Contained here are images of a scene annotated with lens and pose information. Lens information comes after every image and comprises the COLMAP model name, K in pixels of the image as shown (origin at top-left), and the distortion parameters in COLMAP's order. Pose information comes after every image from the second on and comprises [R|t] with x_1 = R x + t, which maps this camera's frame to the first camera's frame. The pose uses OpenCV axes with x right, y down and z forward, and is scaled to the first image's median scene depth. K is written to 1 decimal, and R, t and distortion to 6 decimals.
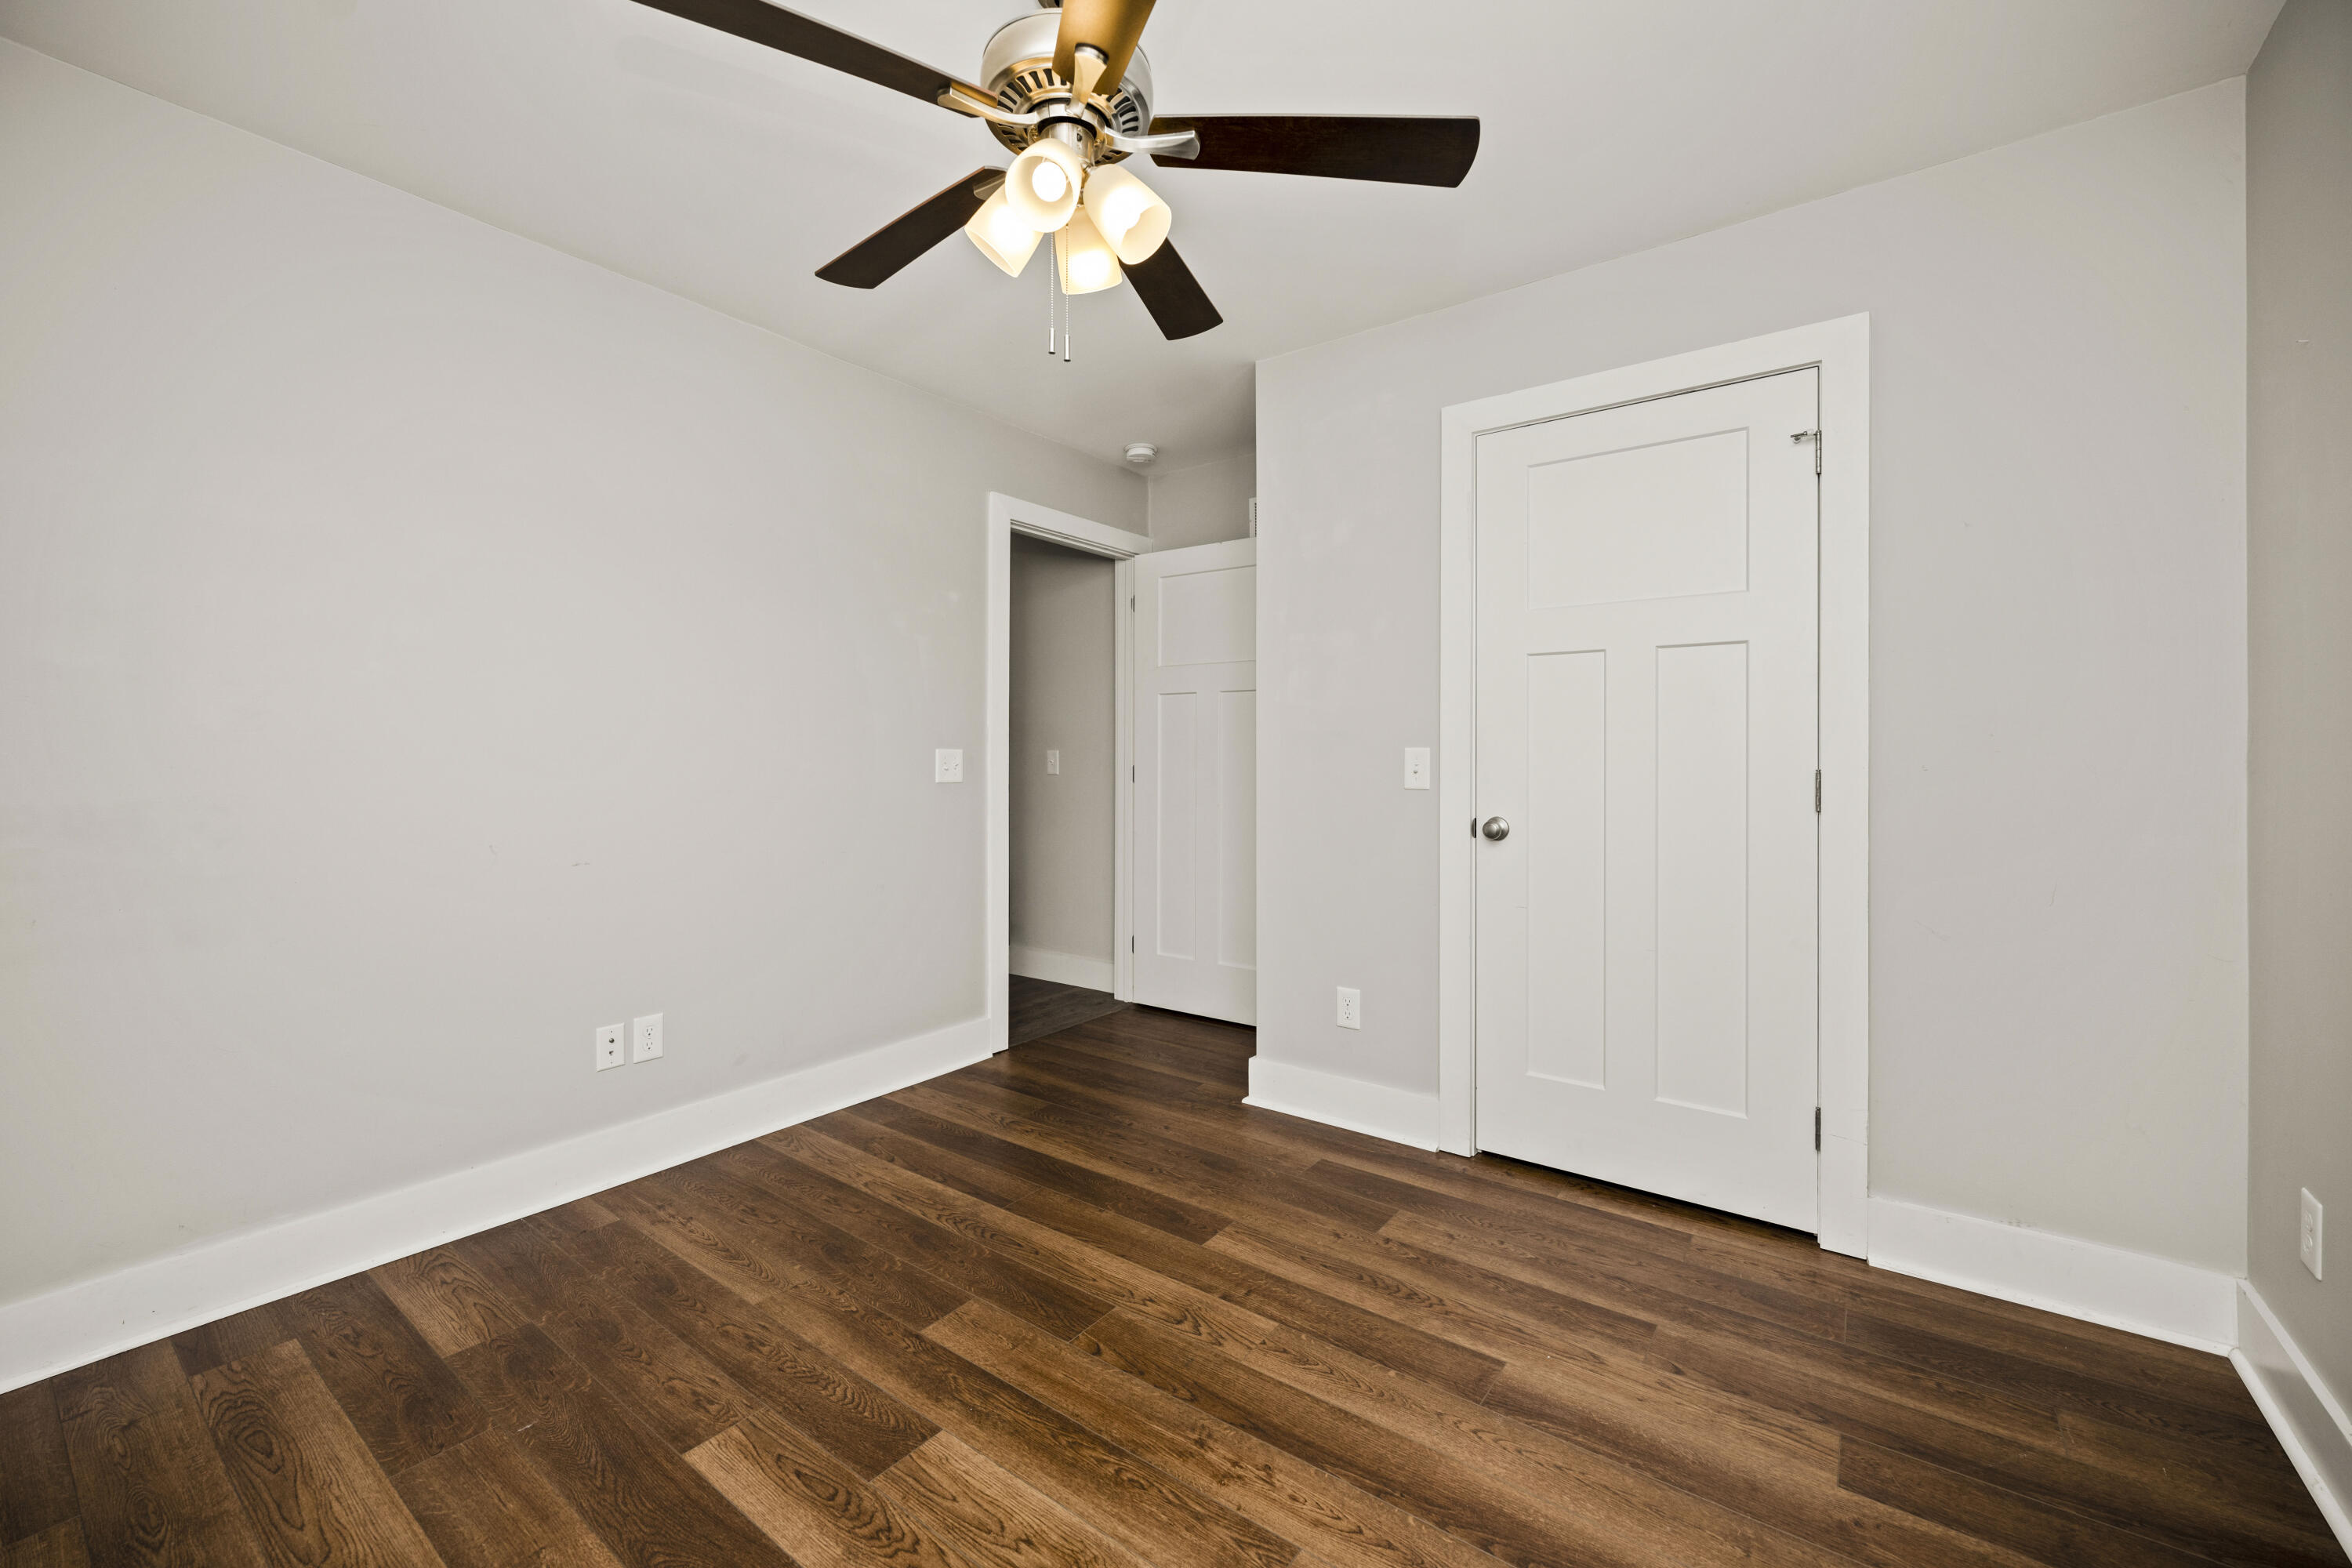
lens RADIAL K [[943.1, 0, 1167.7], [0, 943.1, 776.0], [0, 0, 1]] dist [-0.000401, -0.000223]
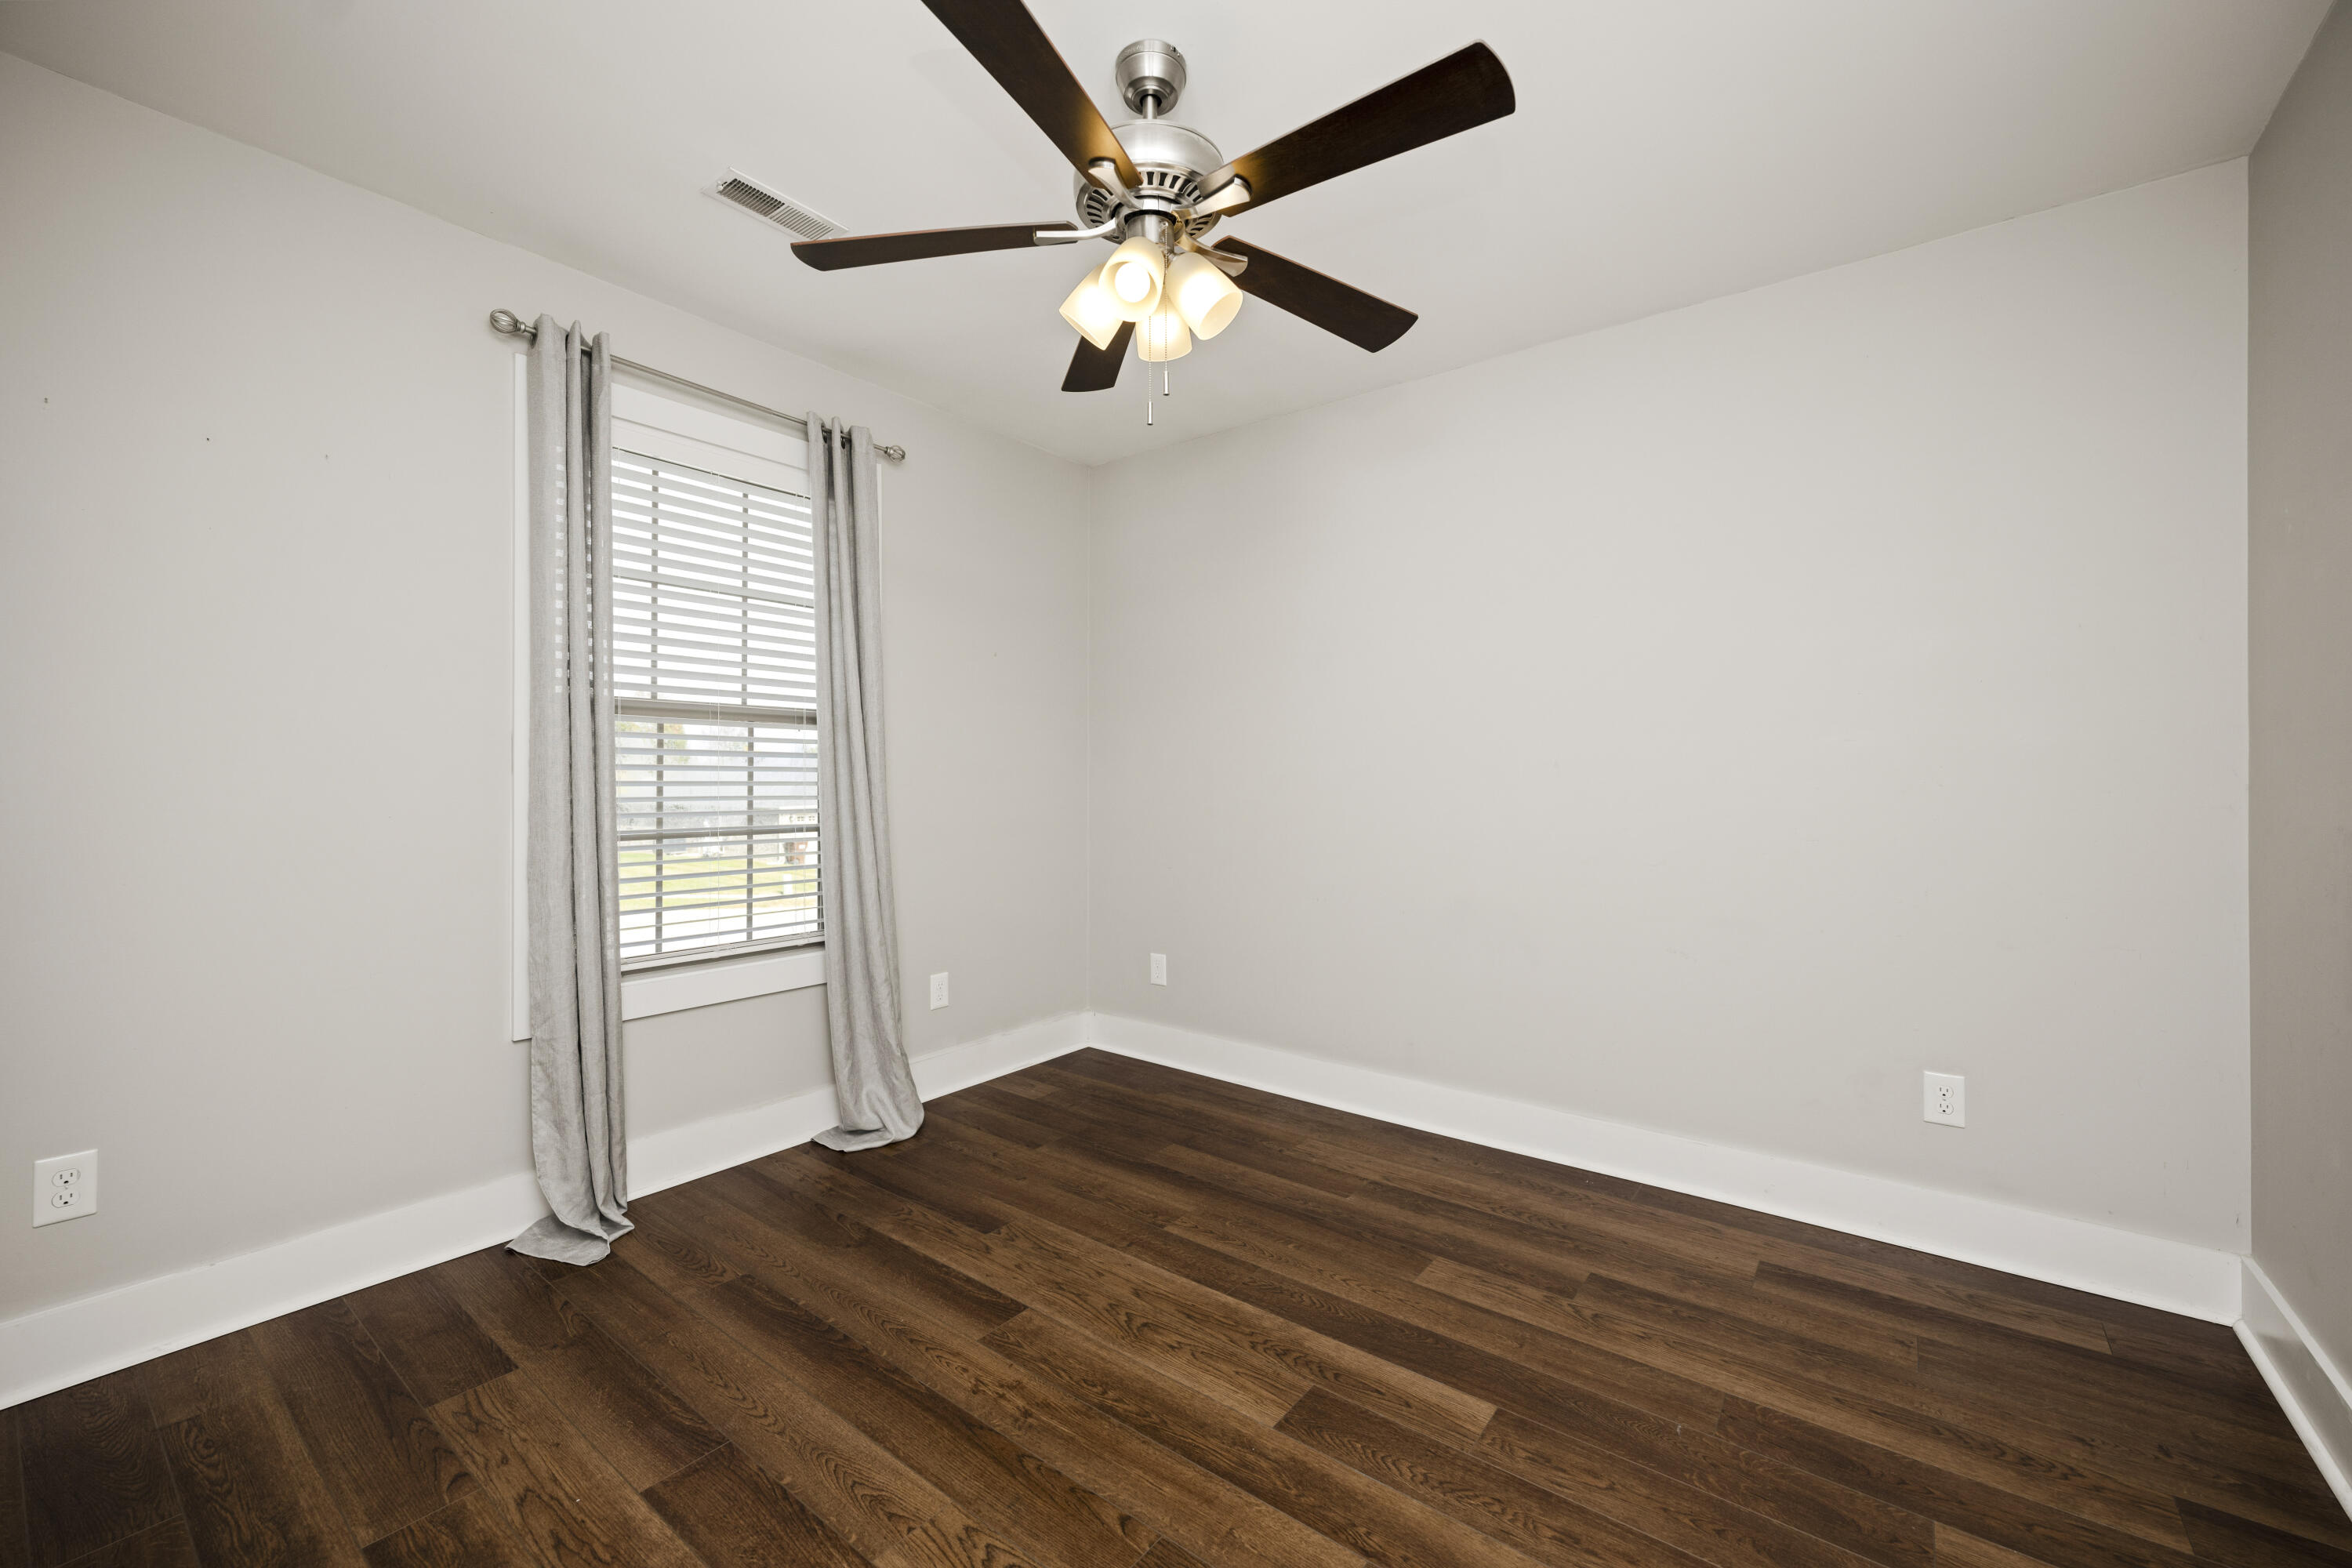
lens RADIAL K [[943.1, 0, 1167.7], [0, 943.1, 776.0], [0, 0, 1]] dist [-0.000401, -0.000223]
pose [[-0.999842, -0.001794, 0.017702, -0.140255], [-0.001439, 0.999798, 0.020055, -0.039833], [-0.017734, 0.020027, -0.999642, 2.012903]]
